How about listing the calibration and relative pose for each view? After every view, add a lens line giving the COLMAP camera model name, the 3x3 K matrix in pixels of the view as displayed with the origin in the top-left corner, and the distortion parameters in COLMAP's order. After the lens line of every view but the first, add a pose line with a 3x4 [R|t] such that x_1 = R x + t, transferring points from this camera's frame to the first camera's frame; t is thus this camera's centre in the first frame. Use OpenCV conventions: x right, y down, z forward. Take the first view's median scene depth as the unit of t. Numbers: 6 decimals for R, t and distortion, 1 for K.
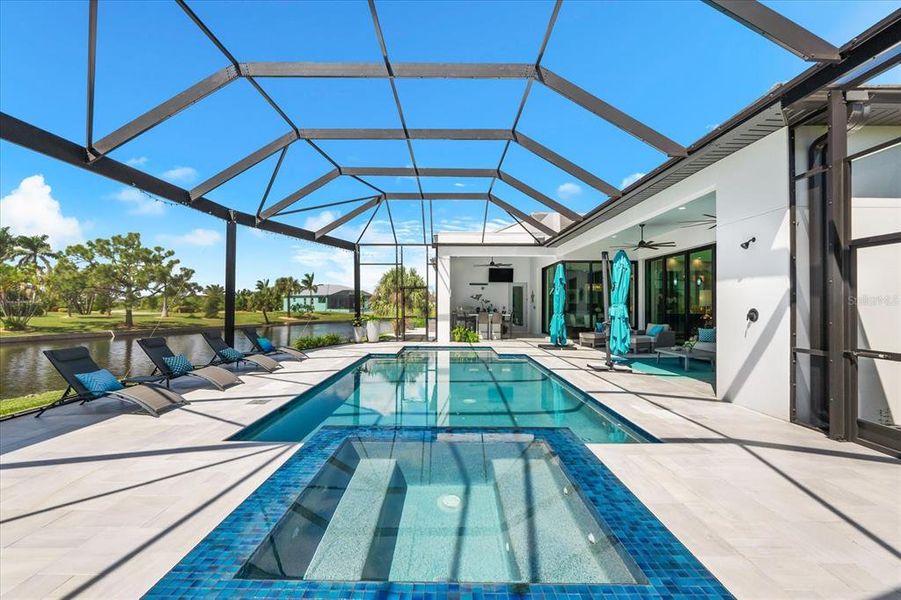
lens RADIAL K [[381.3, 0, 455.3], [0, 381.3, 306.0], [0, 0, 1]] dist [-0.001311, 0.000030]
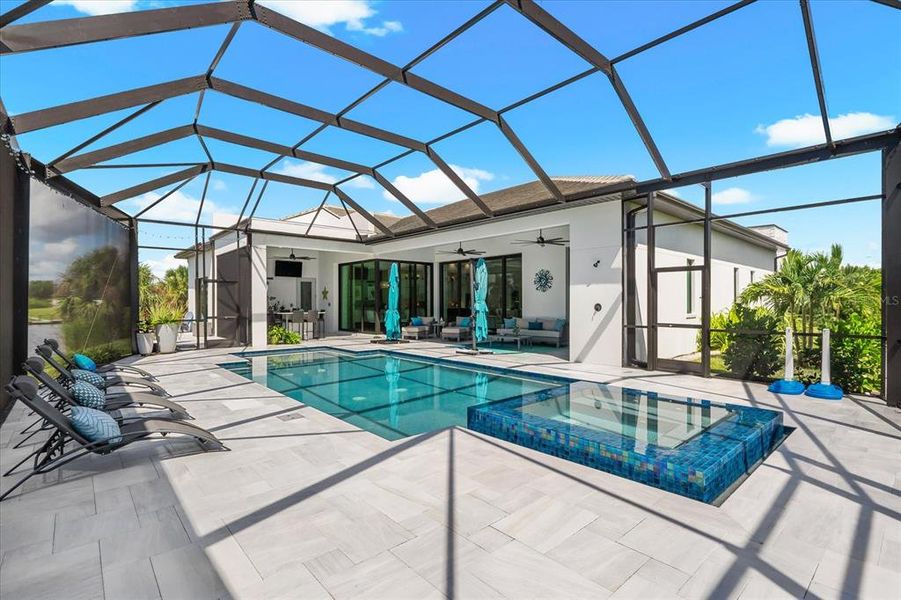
lens RADIAL K [[410.7, 0, 451.9], [0, 410.7, 306.6], [0, 0, 1]] dist [0.005507, 0.000149]
pose [[0.752414, -0.013924, 0.658544, -0.312889], [0.006977, 0.999889, 0.013169, -0.002649], [-0.658654, -0.005314, 0.752427, 0.024127]]
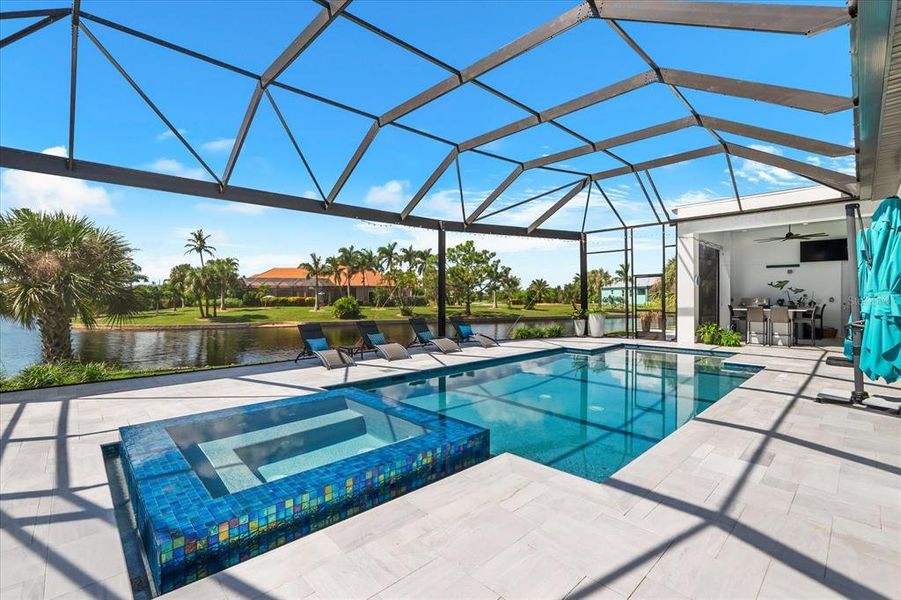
lens RADIAL K [[408.4, 0, 455.5], [0, 408.4, 300.8], [0, 0, 1]] dist [-0.001976, -0.001559]
pose [[0.697843, 0.000397, -0.716251, 0.243257], [0.003730, 0.999984, 0.004187, 0.001353], [0.716241, -0.005593, 0.697830, 0.067369]]
